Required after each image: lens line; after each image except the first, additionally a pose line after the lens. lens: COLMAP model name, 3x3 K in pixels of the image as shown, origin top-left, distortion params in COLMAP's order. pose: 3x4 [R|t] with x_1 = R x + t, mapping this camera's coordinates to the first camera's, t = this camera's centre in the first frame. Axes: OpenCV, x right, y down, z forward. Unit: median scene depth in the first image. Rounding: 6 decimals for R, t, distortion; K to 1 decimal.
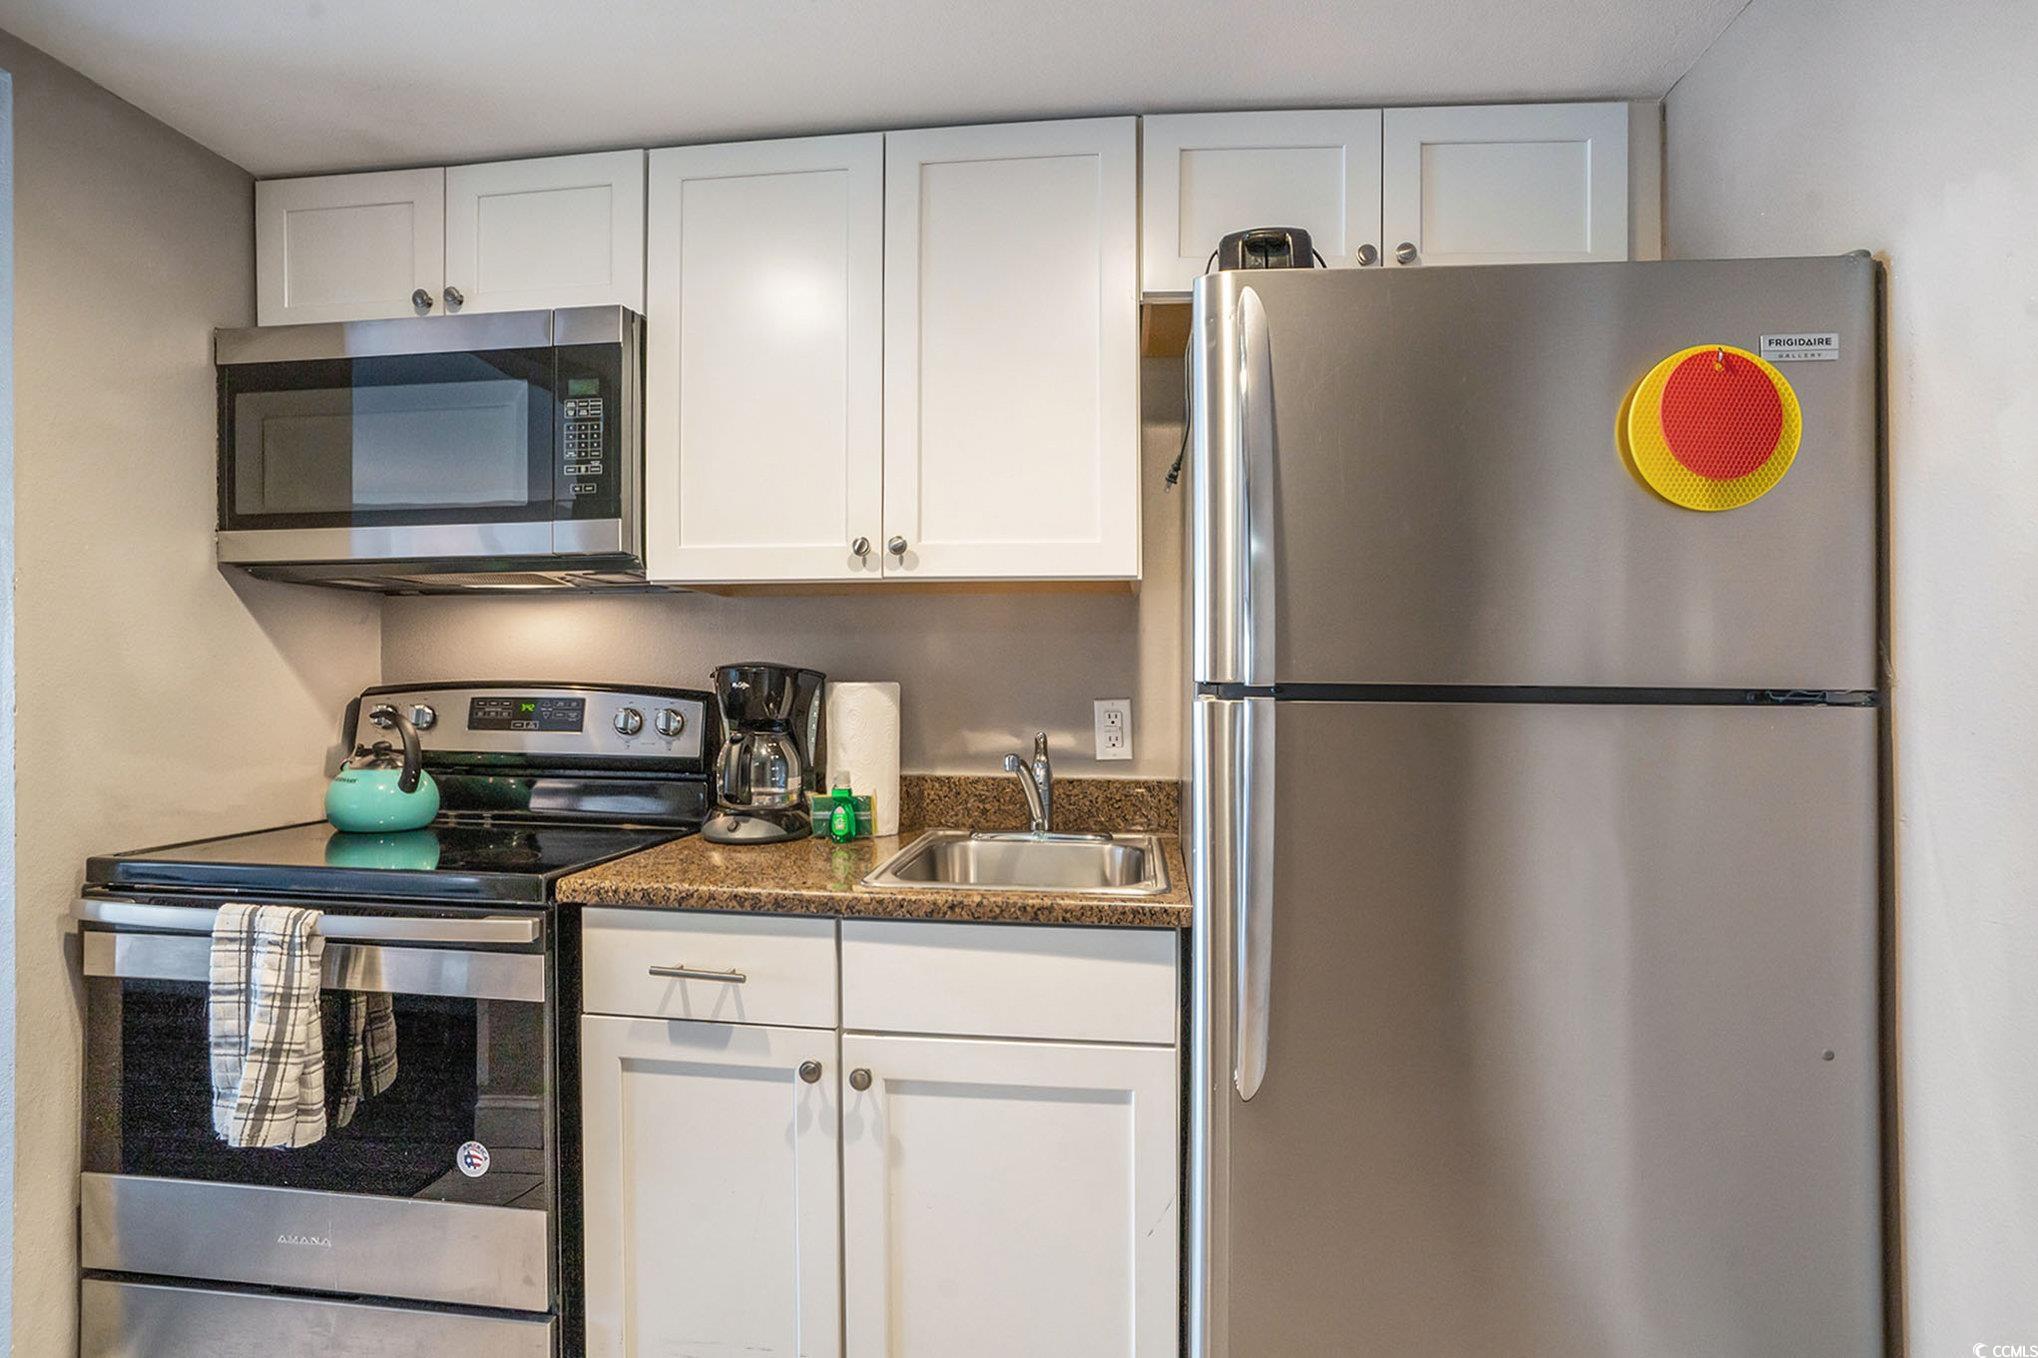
lens RADIAL K [[1035.9, 0, 1016.8], [0, 1035.9, 671.2], [0, 0, 1]] dist [-0.002306, -0.000270]
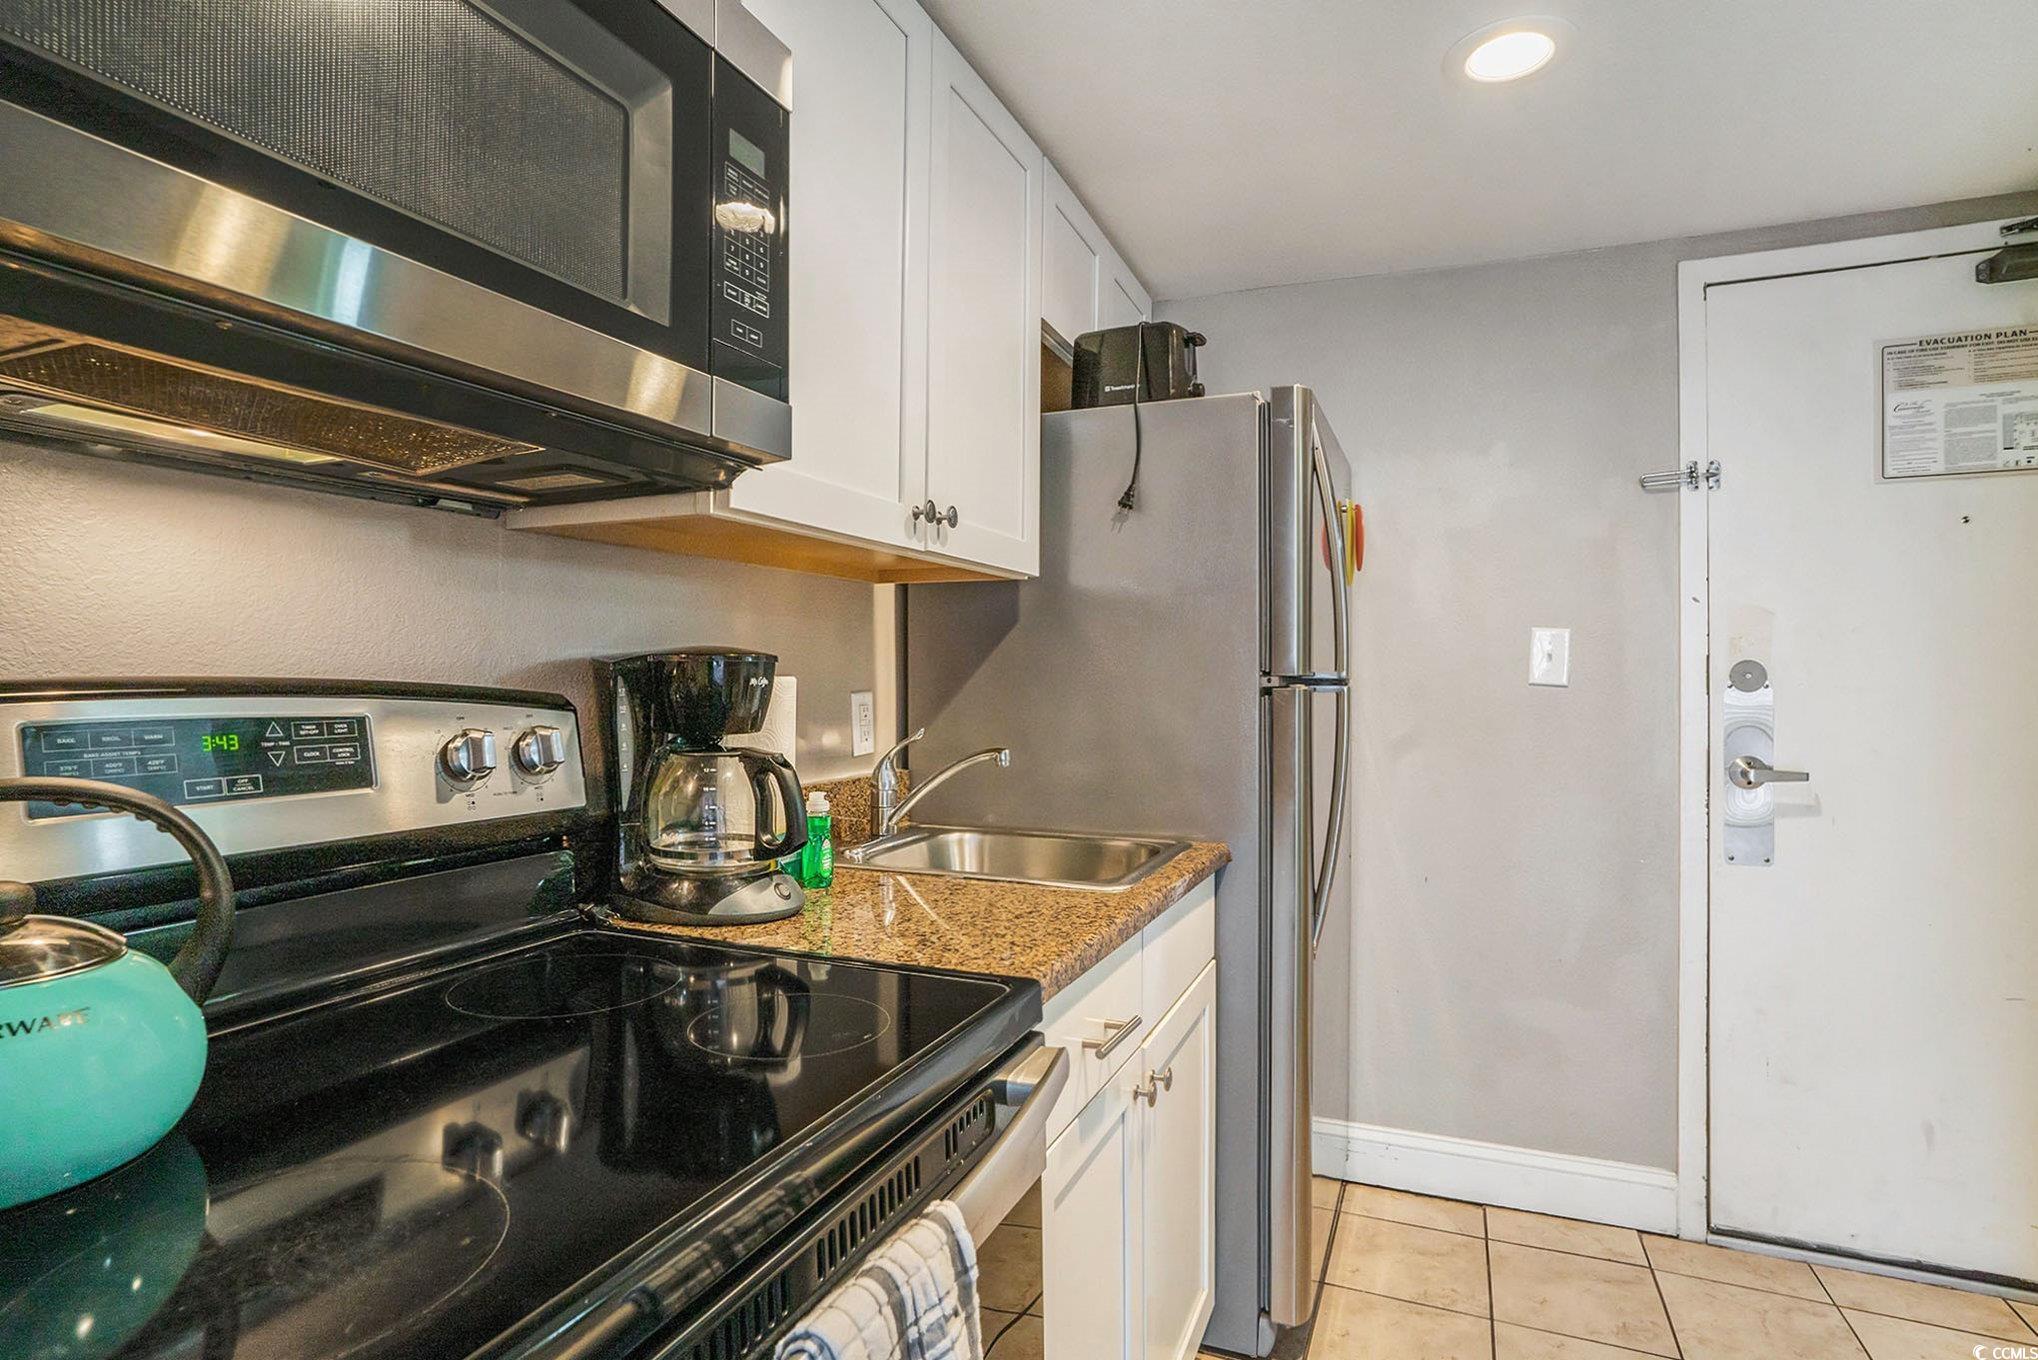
lens RADIAL K [[1035.9, 0, 1019.9], [0, 1035.9, 672.4], [0, 0, 1]] dist [-0.002306, -0.000270]
pose [[0.267689, -0.003810, 0.963498, -0.789022], [0.006567, 0.999976, 0.002129, 0.008243], [-0.963483, 0.005757, 0.267708, 0.599117]]
